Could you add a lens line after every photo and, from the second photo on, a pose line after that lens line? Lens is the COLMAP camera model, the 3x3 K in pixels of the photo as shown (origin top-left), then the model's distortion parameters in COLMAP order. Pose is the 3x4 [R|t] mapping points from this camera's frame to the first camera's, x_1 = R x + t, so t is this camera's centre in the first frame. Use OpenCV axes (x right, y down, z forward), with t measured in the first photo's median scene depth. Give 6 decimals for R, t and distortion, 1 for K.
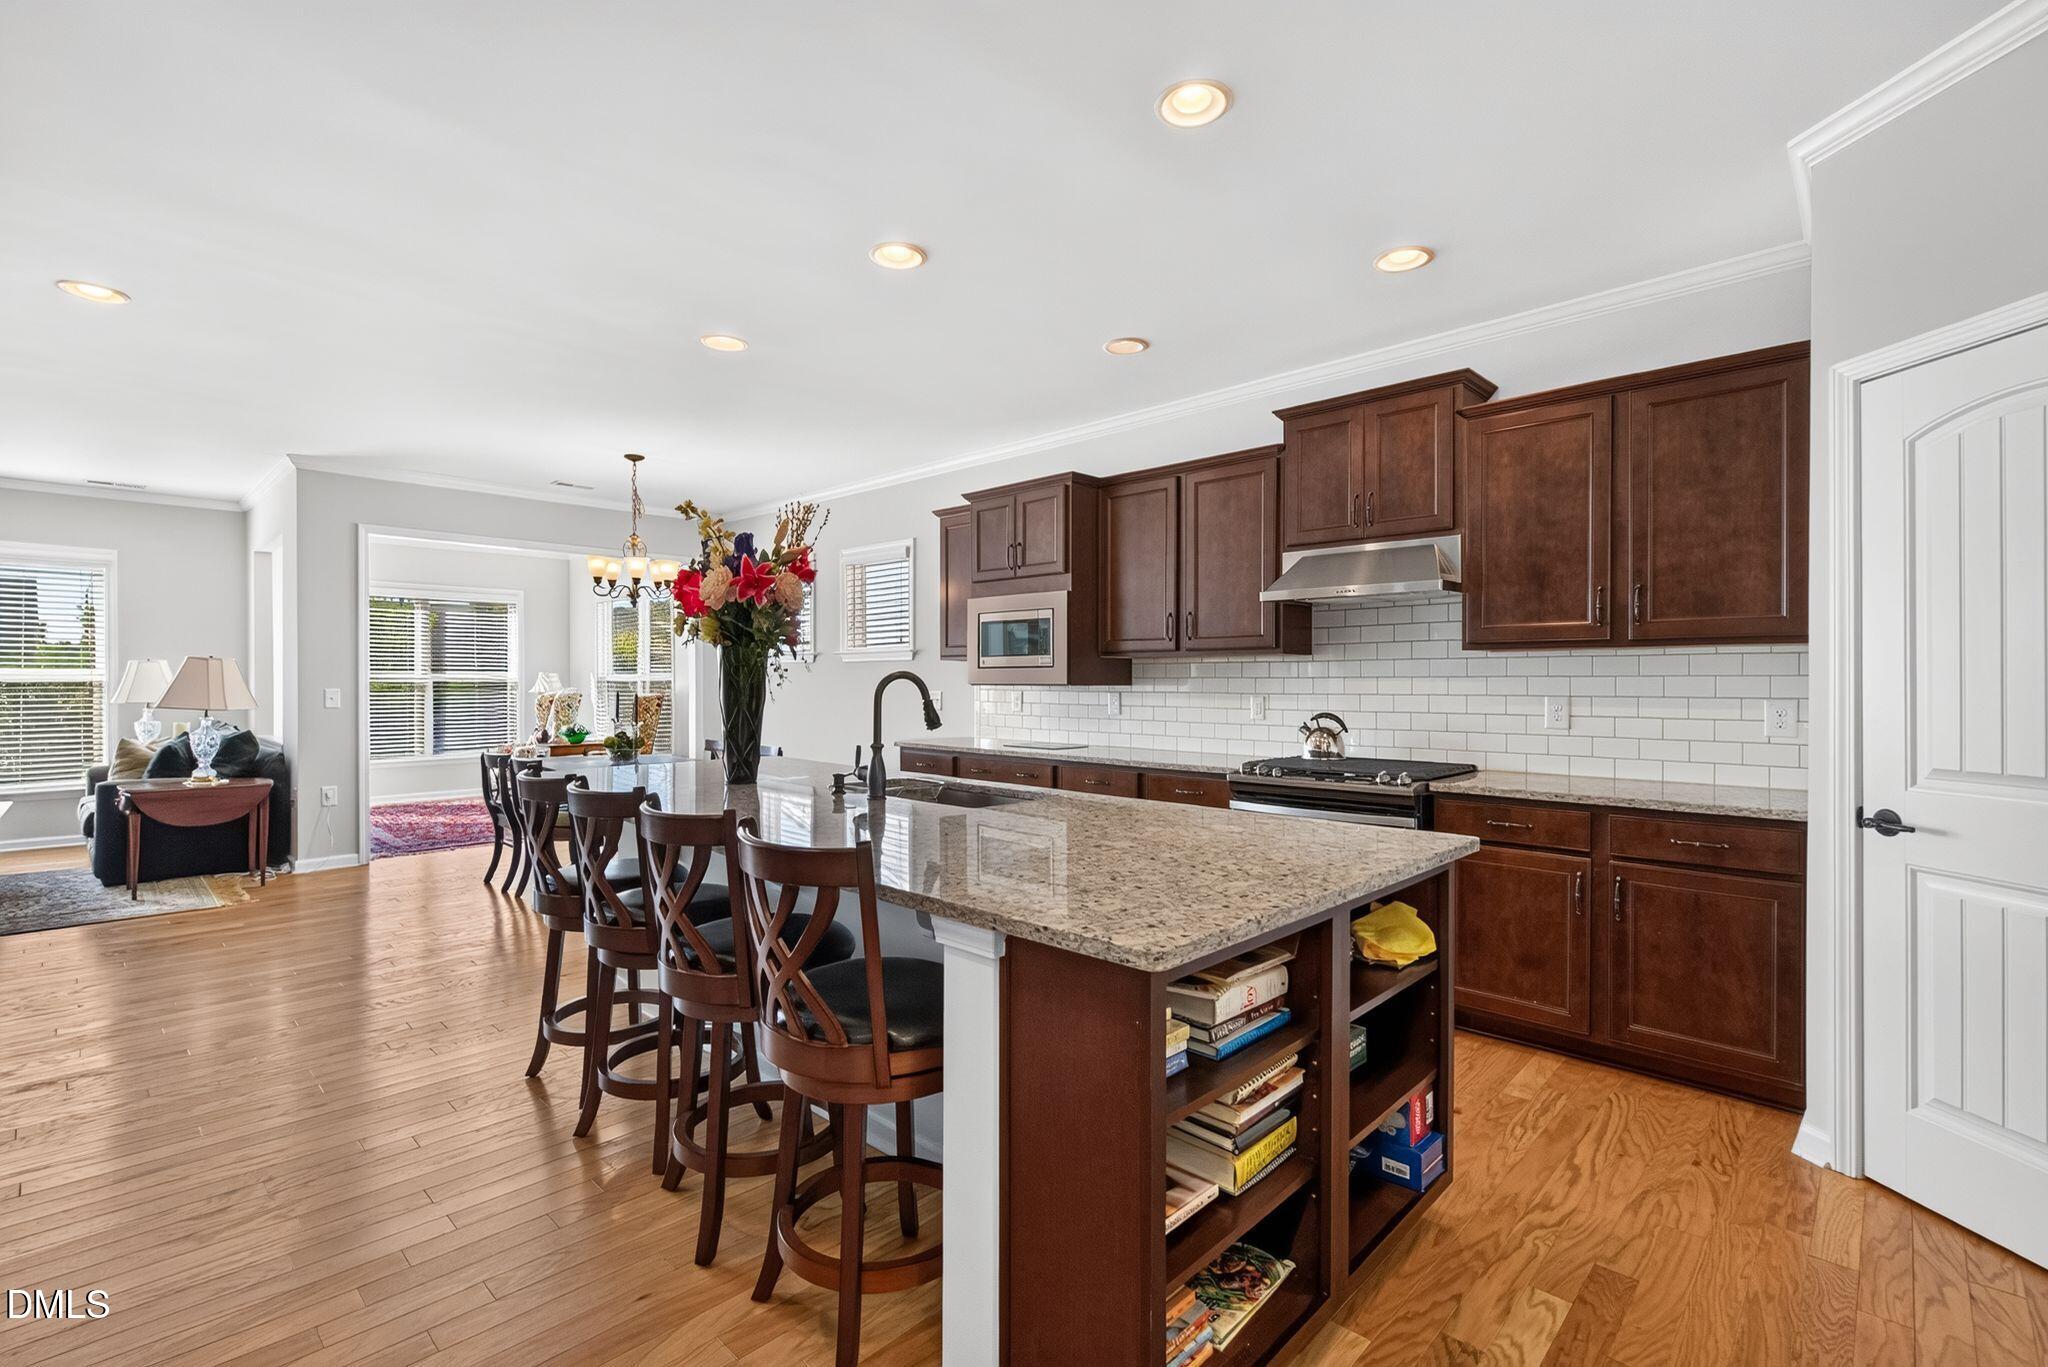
lens RADIAL K [[925.4, 0, 1024.0], [0, 925.4, 683.5], [0, 0, 1]] dist [-0.001351, -0.000126]
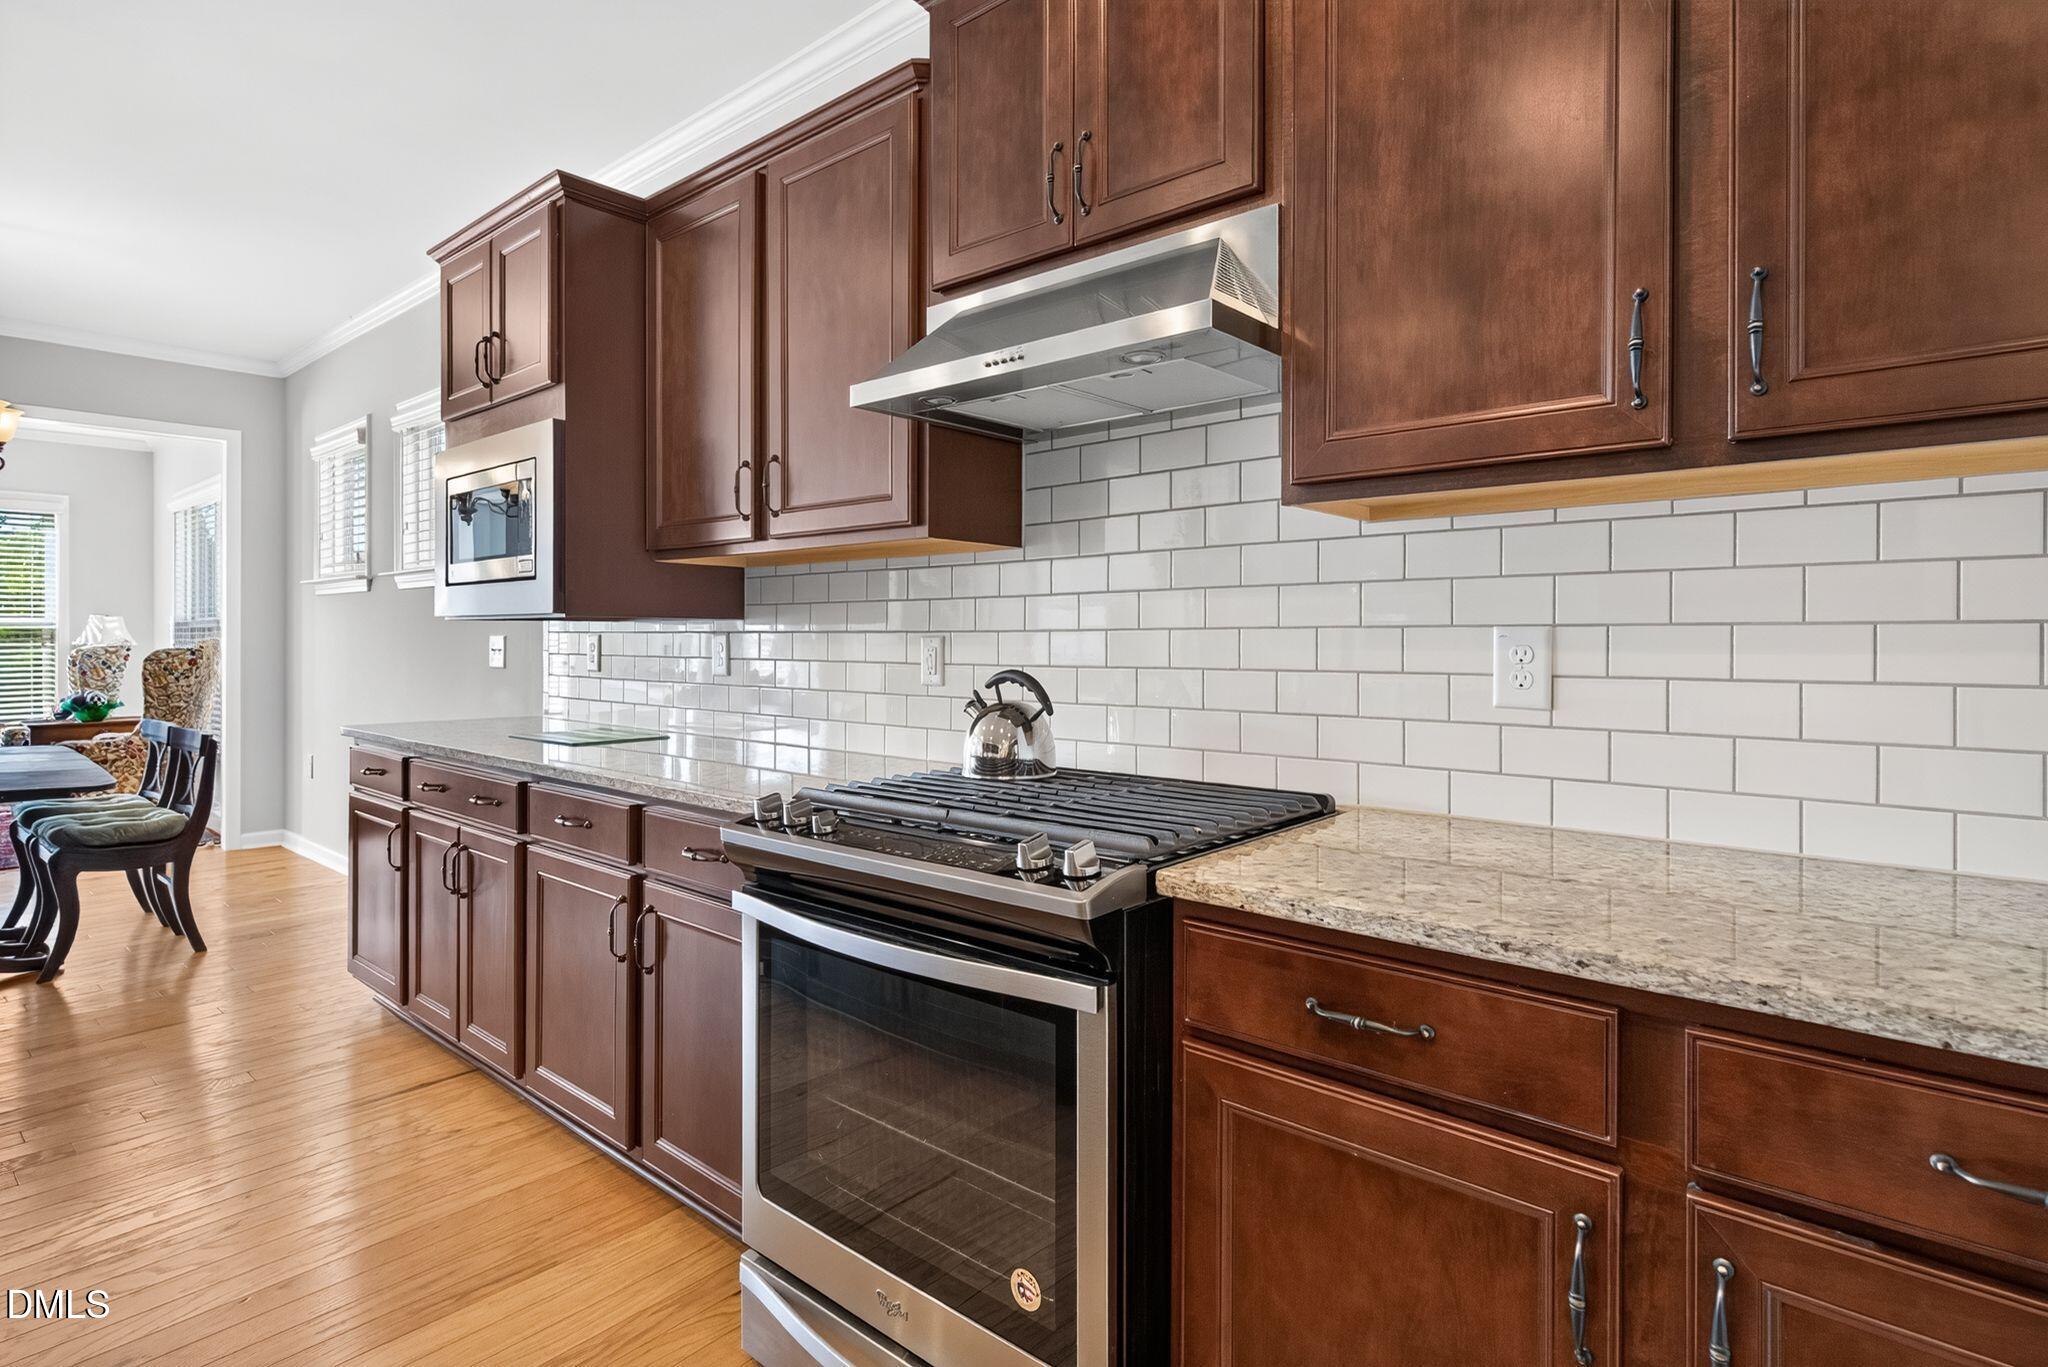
lens RADIAL K [[1035.8, 0, 1027.5], [0, 1035.8, 640.0], [0, 0, 1]] dist [0.002455, 0.000309]
pose [[0.998494, -0.000287, 0.054856, 0.273753], [0.000351, 0.999999, -0.001164, 0.016318], [-0.054855, 0.001181, 0.998494, 0.457731]]
